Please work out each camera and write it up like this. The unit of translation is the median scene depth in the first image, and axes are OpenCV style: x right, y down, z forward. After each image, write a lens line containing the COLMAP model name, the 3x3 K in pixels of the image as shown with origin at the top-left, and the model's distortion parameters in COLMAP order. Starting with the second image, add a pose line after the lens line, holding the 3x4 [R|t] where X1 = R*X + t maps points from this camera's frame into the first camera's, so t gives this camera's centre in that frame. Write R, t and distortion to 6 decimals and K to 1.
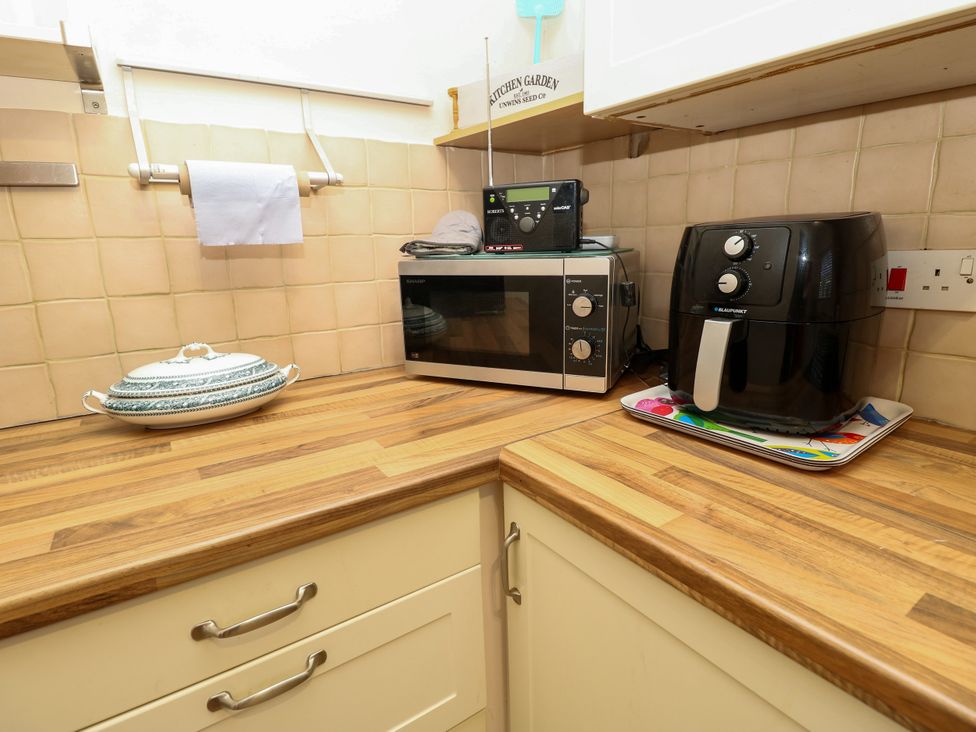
lens RADIAL K [[508.1, 0, 485.0], [0, 508.1, 366.3], [0, 0, 1]] dist [-0.001142, -0.013437]
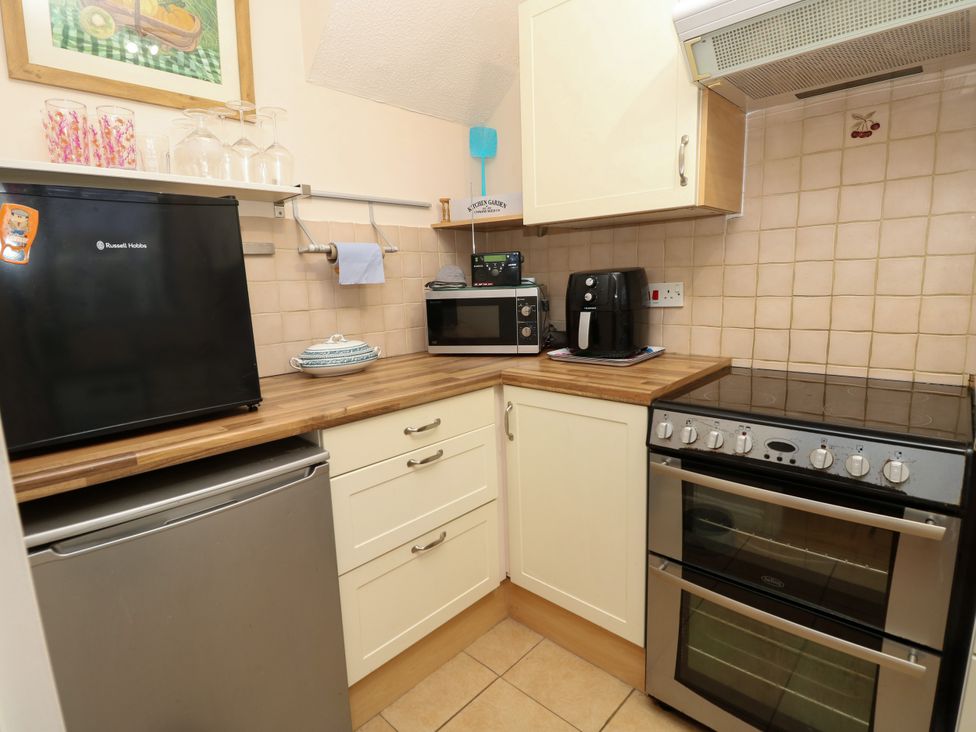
lens RADIAL K [[508.1, 0, 487.3], [0, 508.1, 364.7], [0, 0, 1]] dist [-0.001142, -0.013437]
pose [[0.974830, -0.045098, 0.218339, -0.417722], [0.061232, 0.995825, -0.067695, 0.227365], [-0.214374, 0.079360, 0.973522, -0.960584]]
